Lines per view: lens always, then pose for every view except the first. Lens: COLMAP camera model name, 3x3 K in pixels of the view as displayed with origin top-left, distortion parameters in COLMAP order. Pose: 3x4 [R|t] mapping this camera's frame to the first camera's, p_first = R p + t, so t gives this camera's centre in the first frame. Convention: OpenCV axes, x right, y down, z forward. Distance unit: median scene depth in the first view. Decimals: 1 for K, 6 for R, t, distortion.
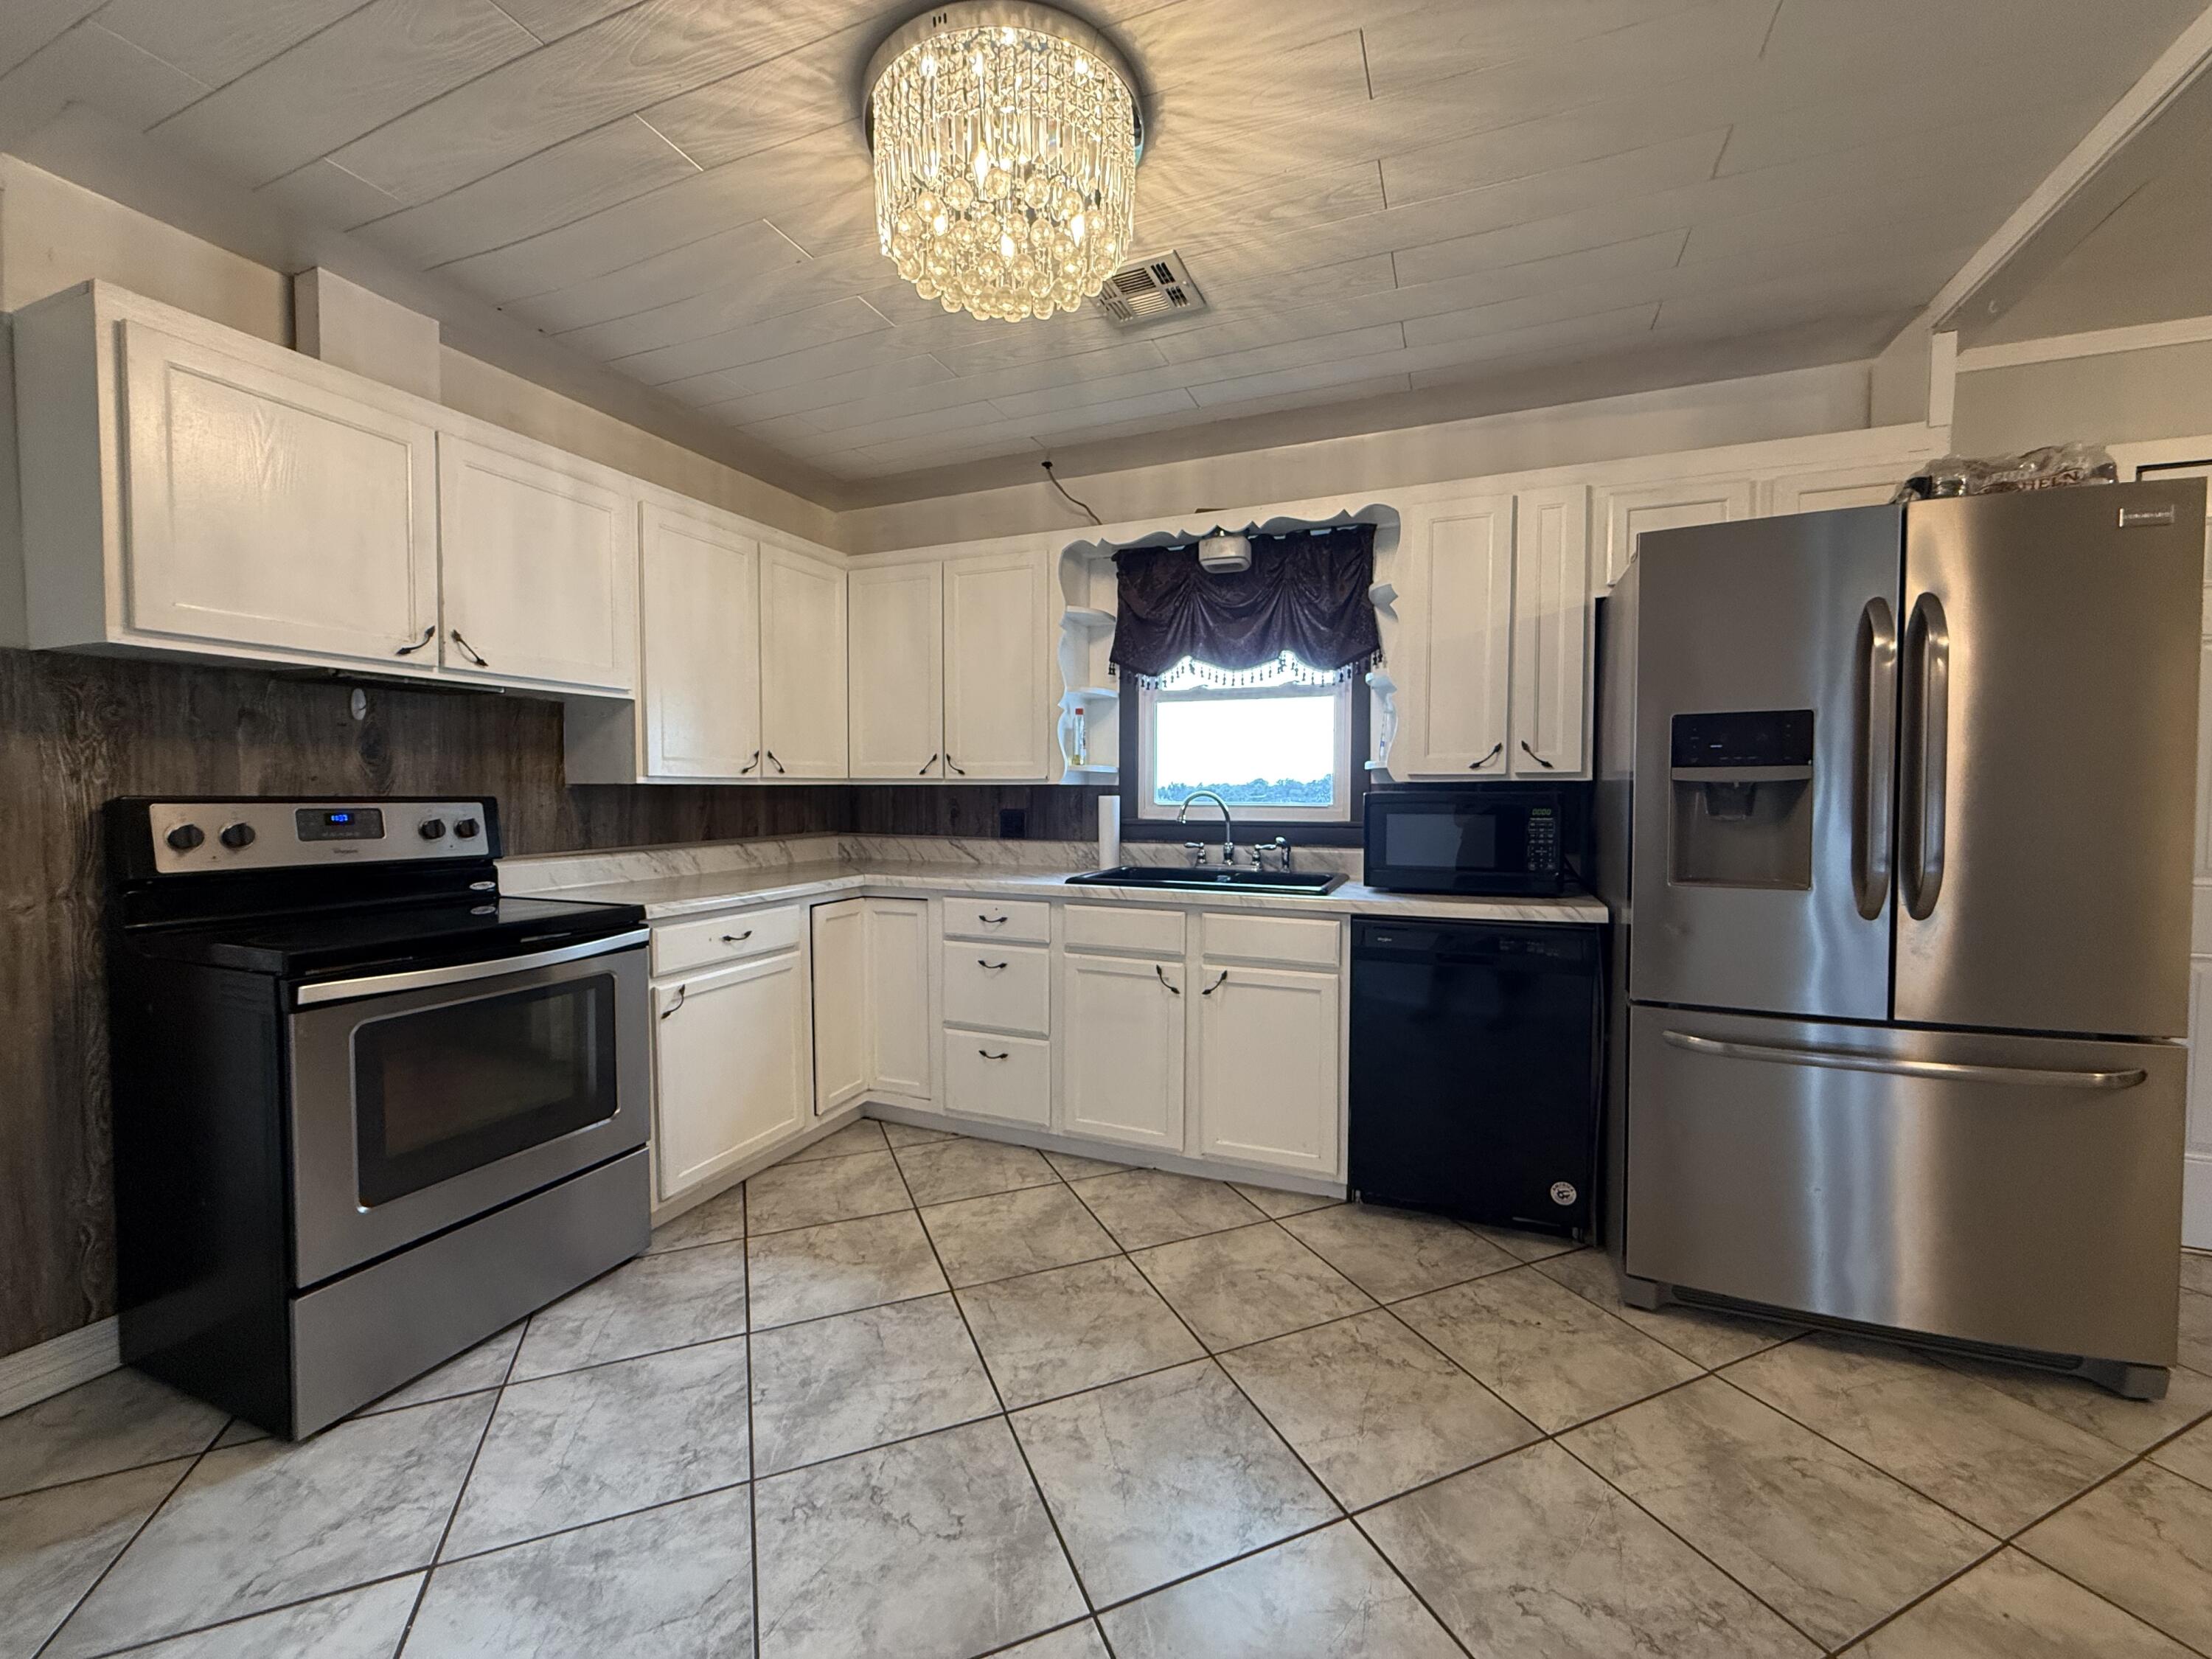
lens RADIAL K [[885.8, 0, 1108.7], [0, 885.8, 822.4], [0, 0, 1]] dist [-0.000008, 0.000000]
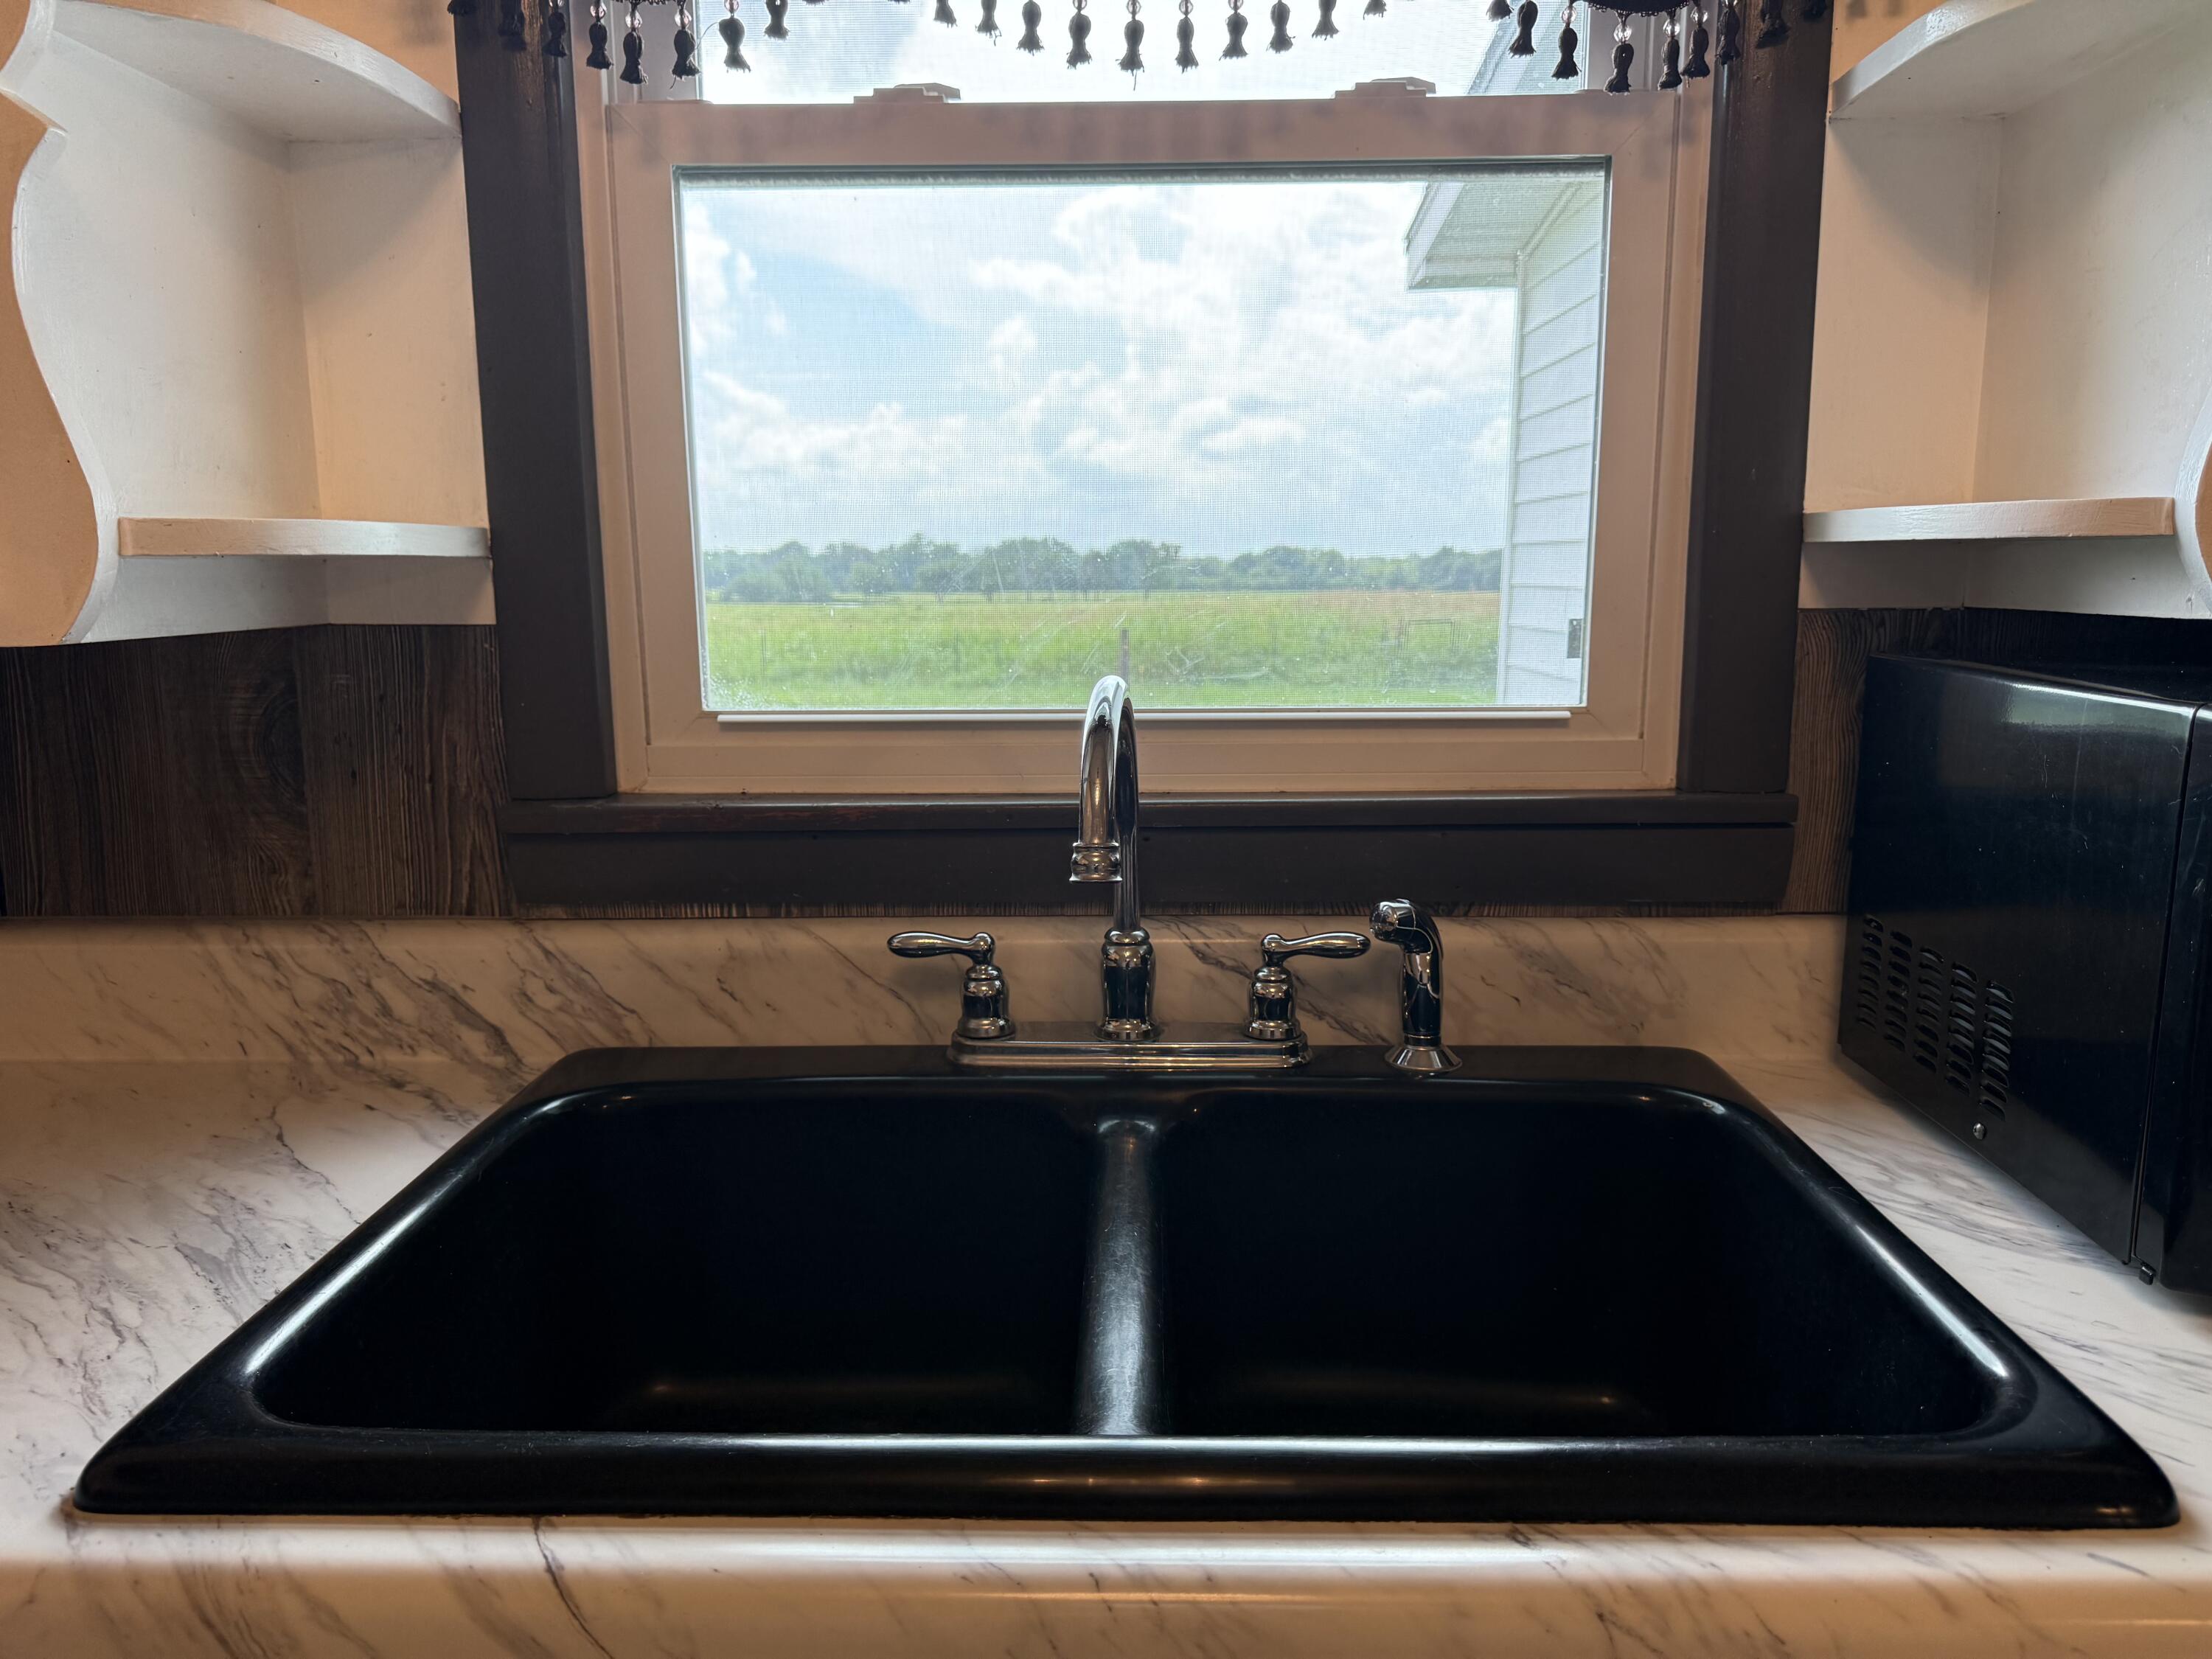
lens RADIAL K [[1553.7, 0, 1106.7], [0, 1553.7, 827.0], [0, 0, 1]] dist [0.002022, 0.000391]
pose [[0.930001, -0.071333, 0.360569, 0.009930], [0.022727, 0.990270, 0.137290, -0.043453], [-0.366854, -0.119485, 0.922573, 0.663477]]
